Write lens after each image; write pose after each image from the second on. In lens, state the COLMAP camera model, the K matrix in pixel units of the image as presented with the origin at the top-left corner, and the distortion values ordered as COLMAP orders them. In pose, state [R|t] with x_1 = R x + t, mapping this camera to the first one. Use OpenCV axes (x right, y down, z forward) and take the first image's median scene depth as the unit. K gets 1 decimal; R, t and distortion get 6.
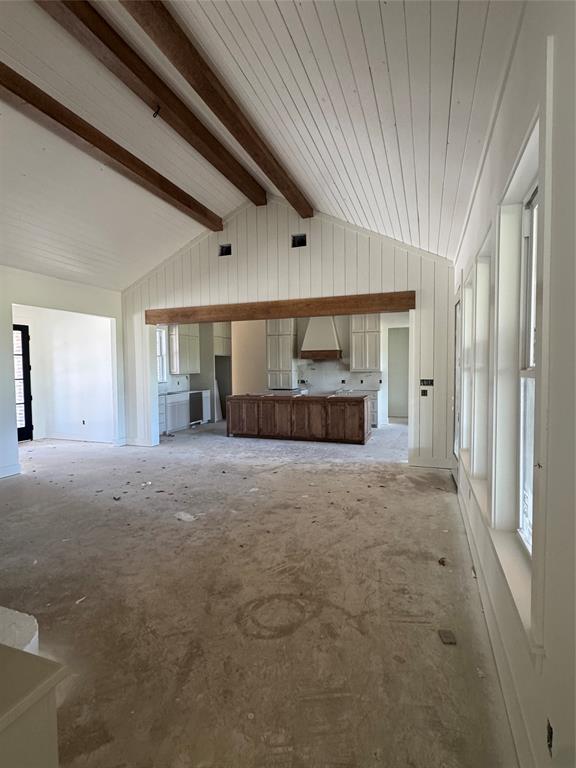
lens RADIAL K [[387.5, 0, 287.4], [0, 387.5, 384.7], [0, 0, 1]] dist [-0.003701, -0.000432]
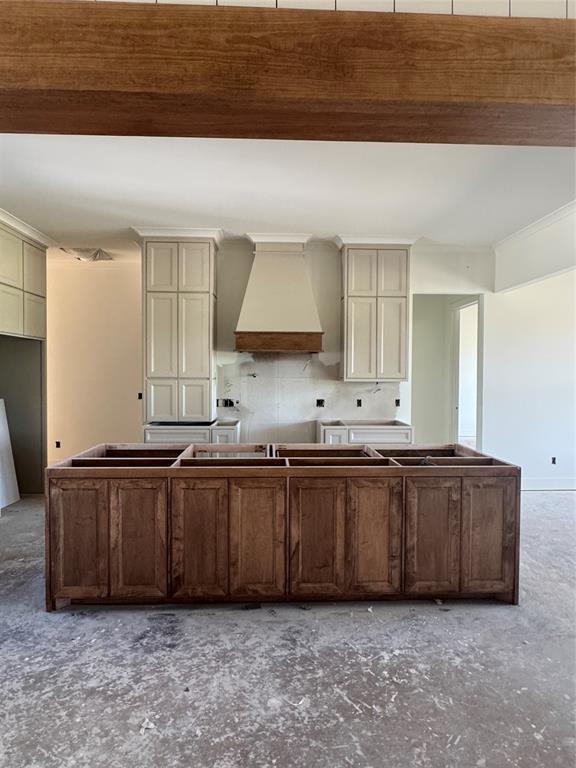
lens RADIAL K [[453.4, 0, 286.6], [0, 453.4, 381.9], [0, 0, 1]] dist [-0.002877, 0.000746]
pose [[0.927265, 0.008142, 0.374318, -0.100364], [0.000885, 0.999713, -0.023938, -0.020535], [-0.374405, 0.022528, 0.926992, 0.528289]]
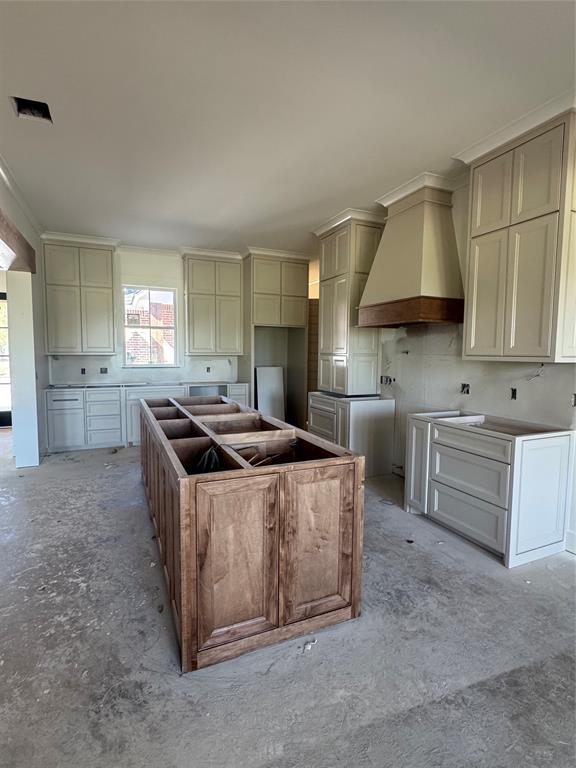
lens RADIAL K [[387.5, 0, 289.1], [0, 387.5, 383.7], [0, 0, 1]] dist [-0.003701, -0.000432]
pose [[0.689075, 0.076554, -0.720635, 0.298461], [-0.050208, 0.997058, 0.057910, -0.025266], [0.722949, -0.003723, 0.690891, 0.662807]]
